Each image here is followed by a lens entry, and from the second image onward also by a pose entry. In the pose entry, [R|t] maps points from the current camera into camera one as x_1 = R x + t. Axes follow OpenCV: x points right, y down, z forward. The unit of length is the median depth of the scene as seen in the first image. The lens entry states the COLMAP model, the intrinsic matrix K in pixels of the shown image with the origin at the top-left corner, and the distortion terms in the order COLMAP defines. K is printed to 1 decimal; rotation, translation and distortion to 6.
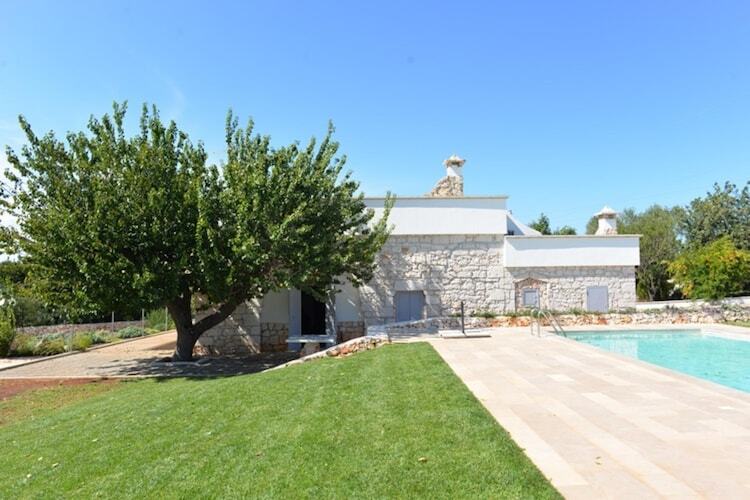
lens RADIAL K [[509.3, 0, 376.0], [0, 509.3, 248.6], [0, 0, 1]] dist [-0.068702, 0.052208]
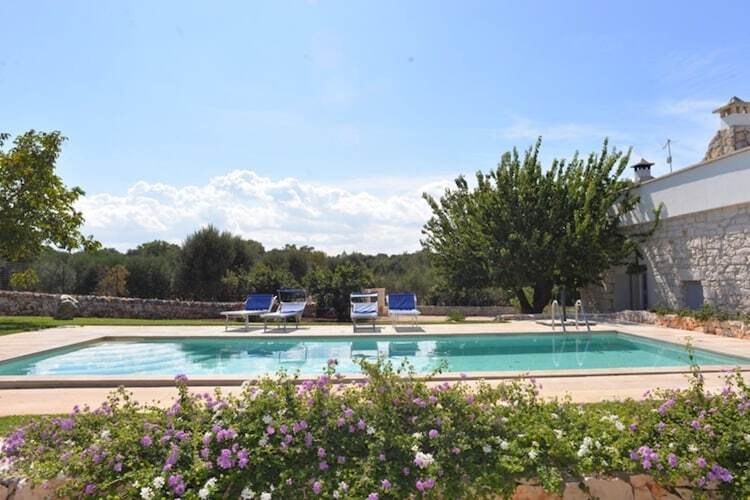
lens RADIAL K [[509.3, 0, 382.6], [0, 509.3, 251.5], [0, 0, 1]] dist [-0.068702, 0.052208]
pose [[0.040137, -0.042081, -0.998308, 0.871190], [0.070774, 0.996723, -0.039169, 0.030849], [0.996685, -0.069082, 0.042984, 0.457775]]
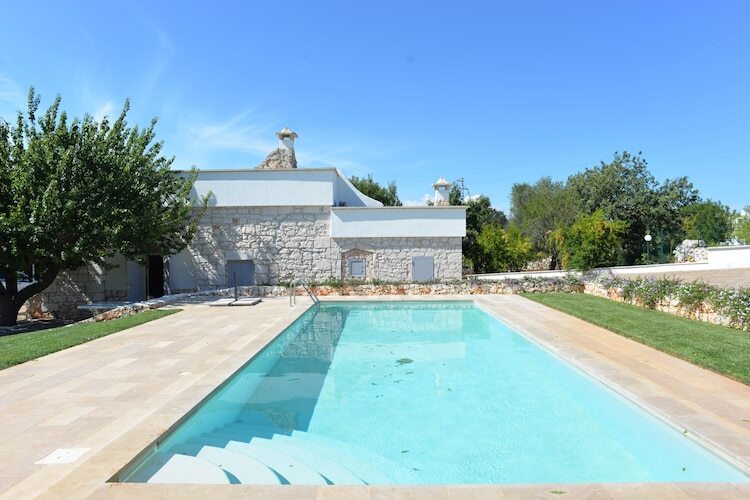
lens RADIAL K [[509.3, 0, 370.6], [0, 509.3, 248.2], [0, 0, 1]] dist [-0.068702, 0.052208]
pose [[0.999732, 0.003088, -0.022929, 0.357120], [-0.001560, 0.997795, 0.066349, -0.011045], [0.023084, -0.066295, 0.997533, -0.029101]]
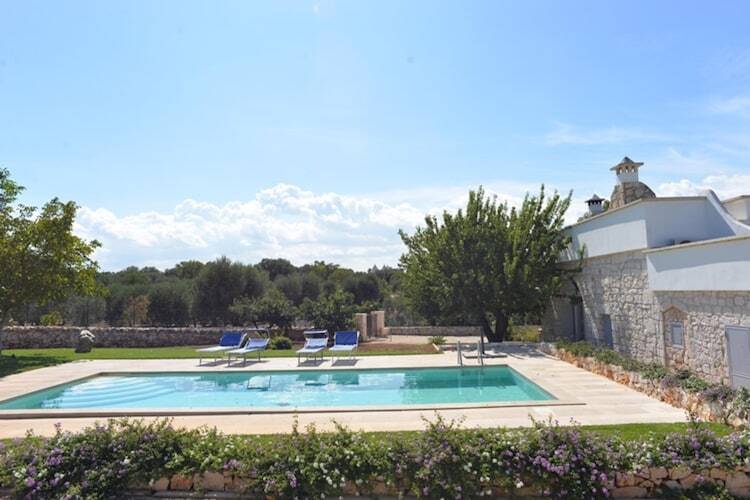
lens RADIAL K [[509.3, 0, 386.5], [0, 509.3, 246.0], [0, 0, 1]] dist [-0.068702, 0.052208]
pose [[-0.031271, -0.075196, -0.996678, 1.027356], [0.089786, 0.992923, -0.077730, -0.007981], [0.995470, -0.091918, -0.024298, 0.624135]]
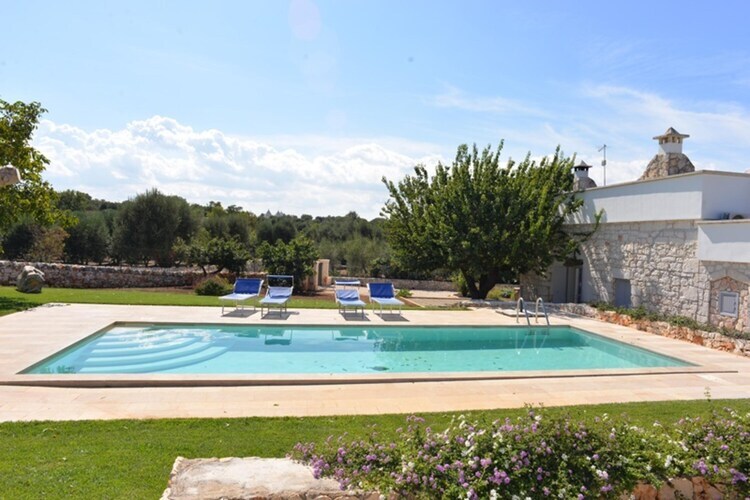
lens RADIAL K [[509.3, 0, 385.6], [0, 509.3, 249.2], [0, 0, 1]] dist [-0.068702, 0.052208]
pose [[0.196407, 0.033369, -0.979954, 0.929799], [0.019041, 0.999103, 0.037837, -0.020562], [0.980337, -0.026091, 0.195596, 0.359063]]
